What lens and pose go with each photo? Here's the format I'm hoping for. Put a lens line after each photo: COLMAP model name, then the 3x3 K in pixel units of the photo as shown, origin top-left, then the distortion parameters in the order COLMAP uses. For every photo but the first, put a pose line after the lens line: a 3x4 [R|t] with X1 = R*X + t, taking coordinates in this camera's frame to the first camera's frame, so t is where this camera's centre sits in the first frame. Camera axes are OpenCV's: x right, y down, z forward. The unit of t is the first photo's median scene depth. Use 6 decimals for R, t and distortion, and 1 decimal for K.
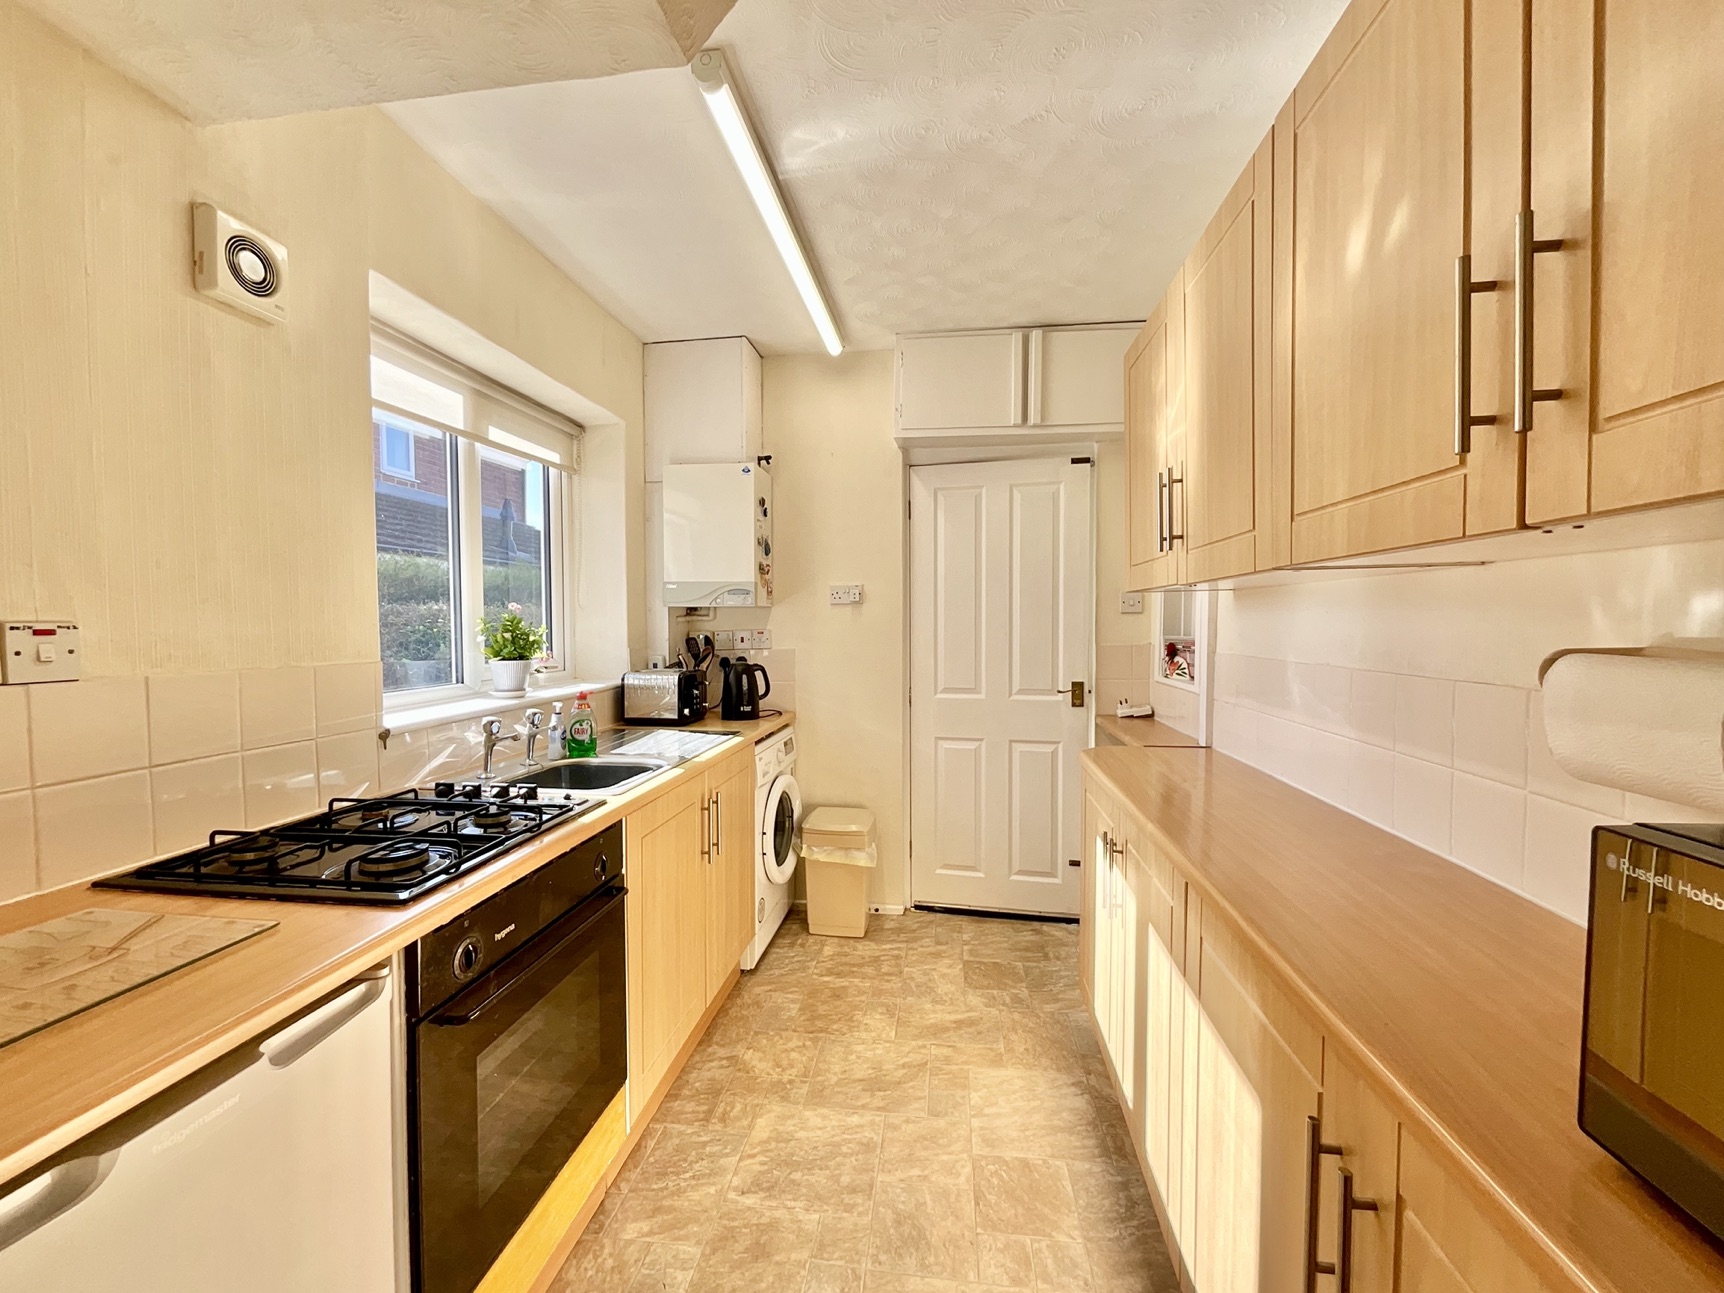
lens RADIAL K [[698.4, 0, 862.8], [0, 698.4, 644.2], [0, 0, 1]] dist [0.000743, 0.000306]
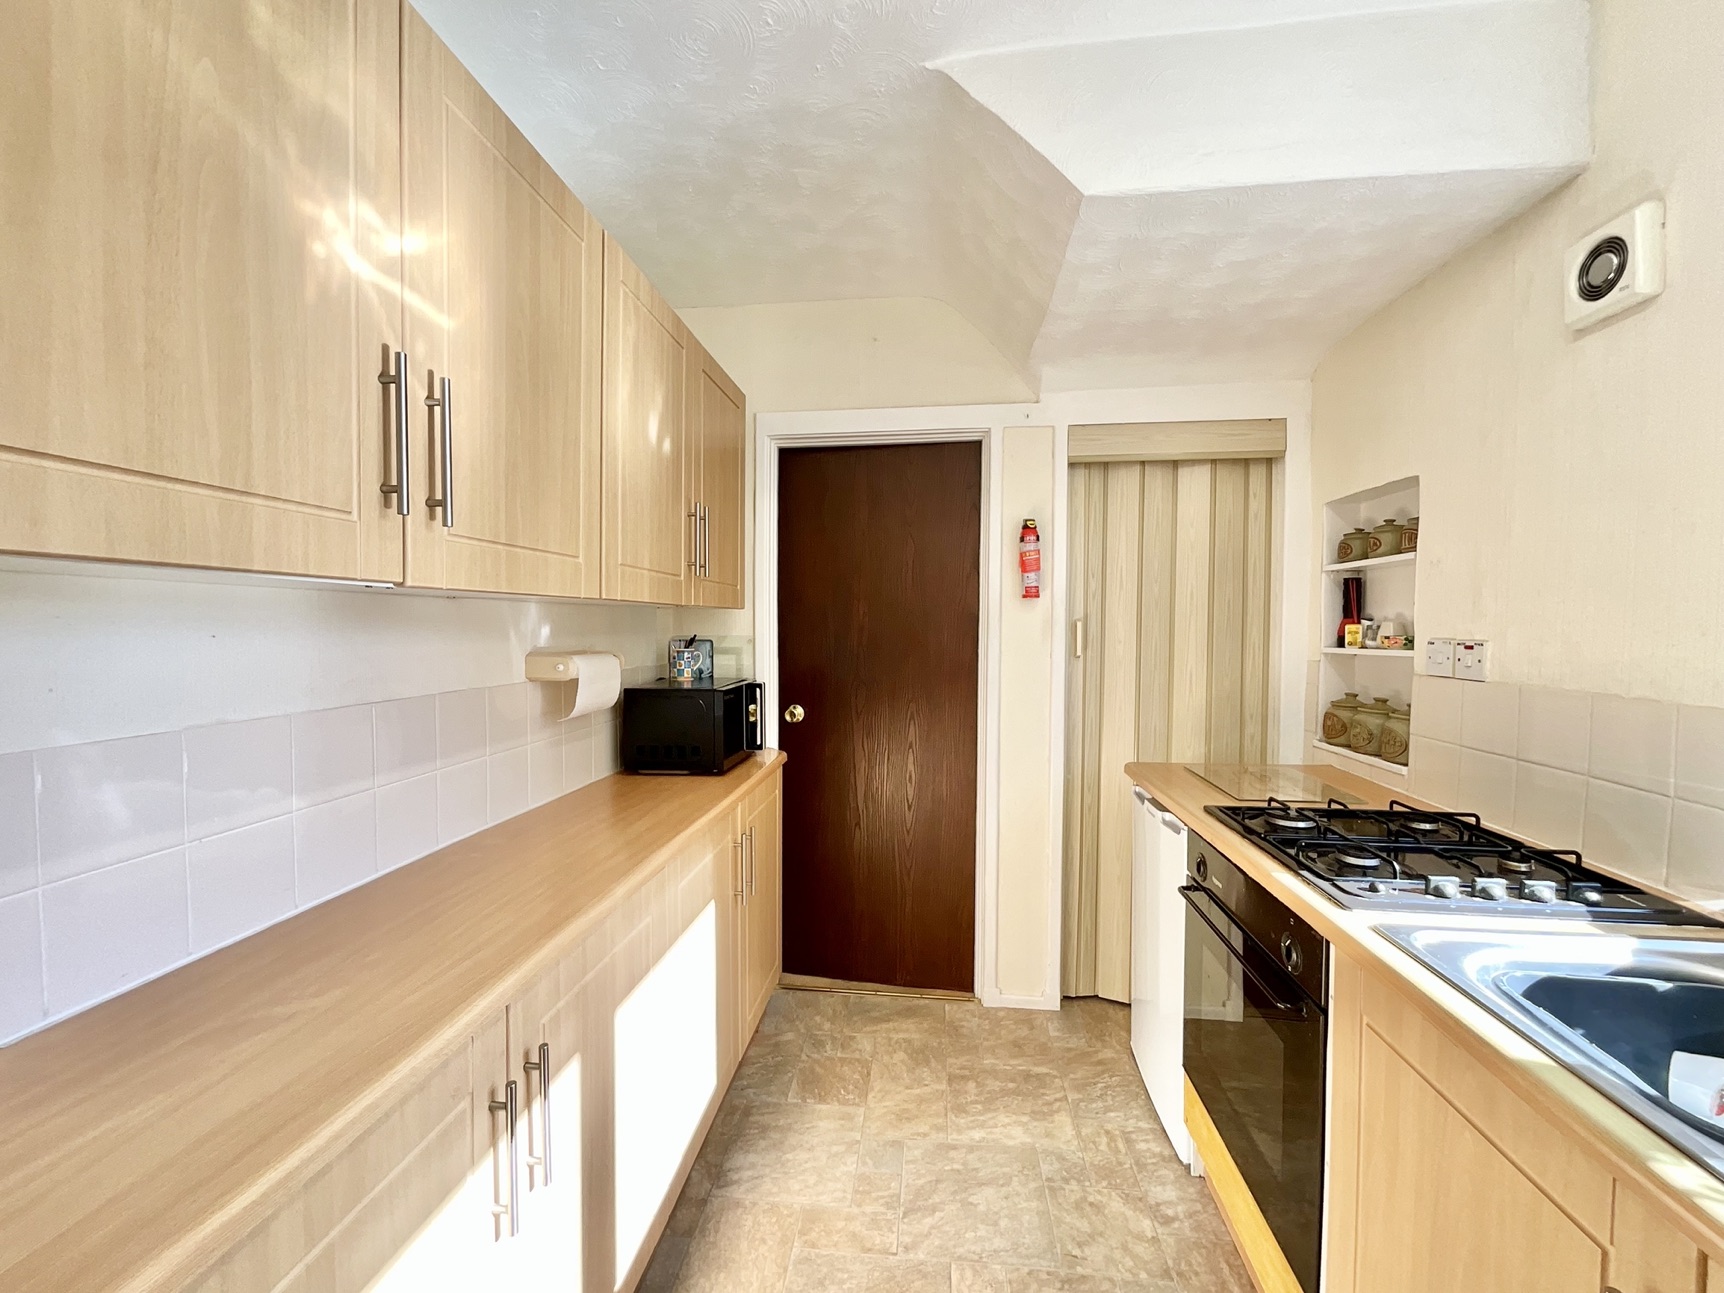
lens RADIAL K [[698.4, 0, 860.9], [0, 698.4, 652.0], [0, 0, 1]] dist [0.000743, 0.000306]
pose [[-0.999917, -0.002055, -0.012734, 0.173958], [-0.002410, 0.999607, 0.027918, -0.037310], [0.012672, 0.027946, -0.999529, 2.035533]]
